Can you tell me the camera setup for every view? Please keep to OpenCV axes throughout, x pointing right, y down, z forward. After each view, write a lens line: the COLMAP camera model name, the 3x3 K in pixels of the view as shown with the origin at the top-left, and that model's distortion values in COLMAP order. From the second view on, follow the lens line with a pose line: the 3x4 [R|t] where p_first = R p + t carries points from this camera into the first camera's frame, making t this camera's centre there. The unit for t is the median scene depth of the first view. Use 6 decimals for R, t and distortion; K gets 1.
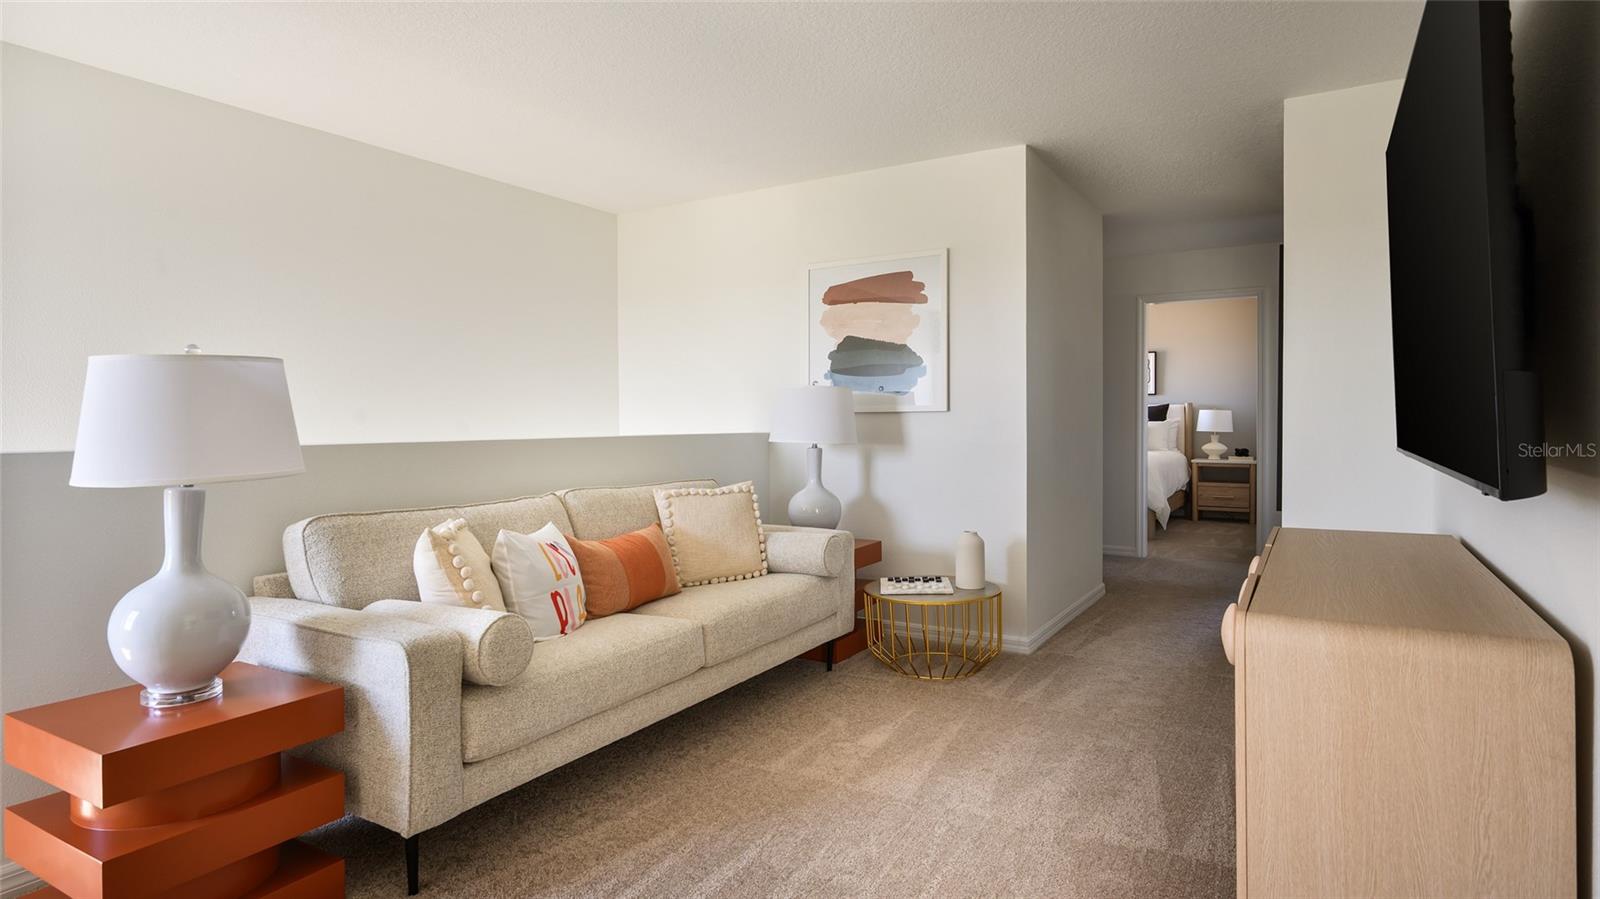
lens RADIAL K [[813.5, 0, 800.0], [0, 813.5, 449.5], [0, 0, 1]] dist [0.000302, 0.000107]
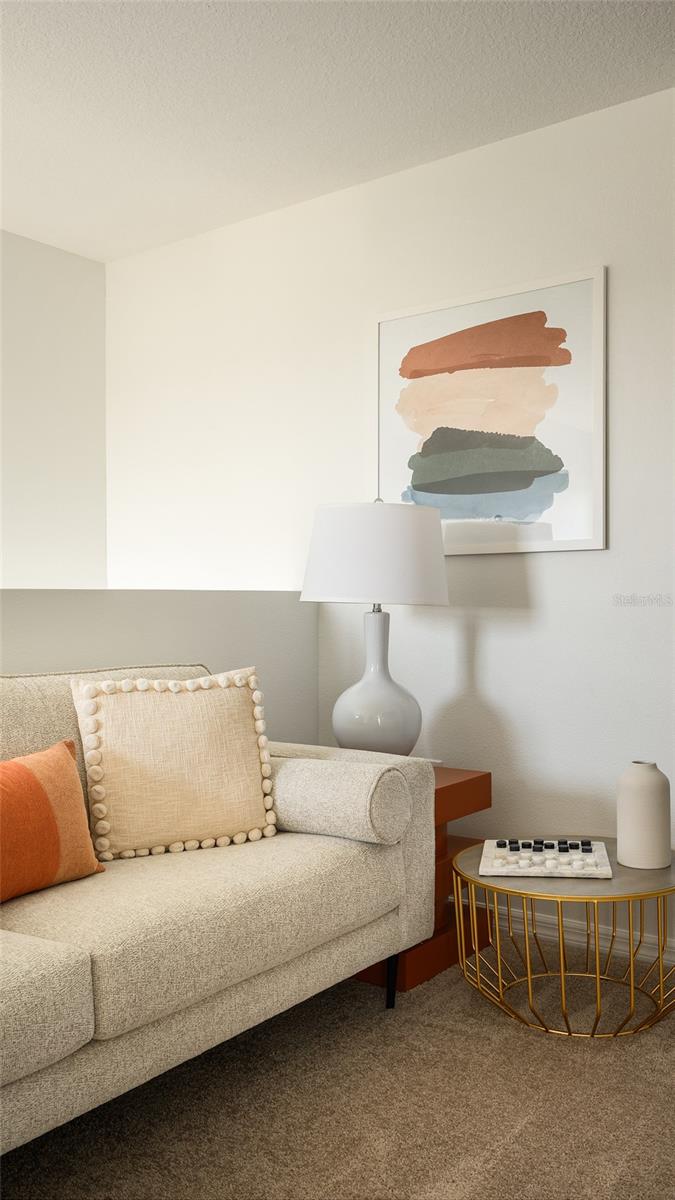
lens RADIAL K [[1253.8, 0, 337.5], [0, 1253.8, 600.0], [0, 0, 1]] dist [-0.010672, 0.006434]
pose [[0.999377, 0.005230, -0.034917, 0.031032], [-0.005858, 0.999822, -0.017913, 0.007944], [0.034817, 0.018106, 0.999230, 0.143247]]
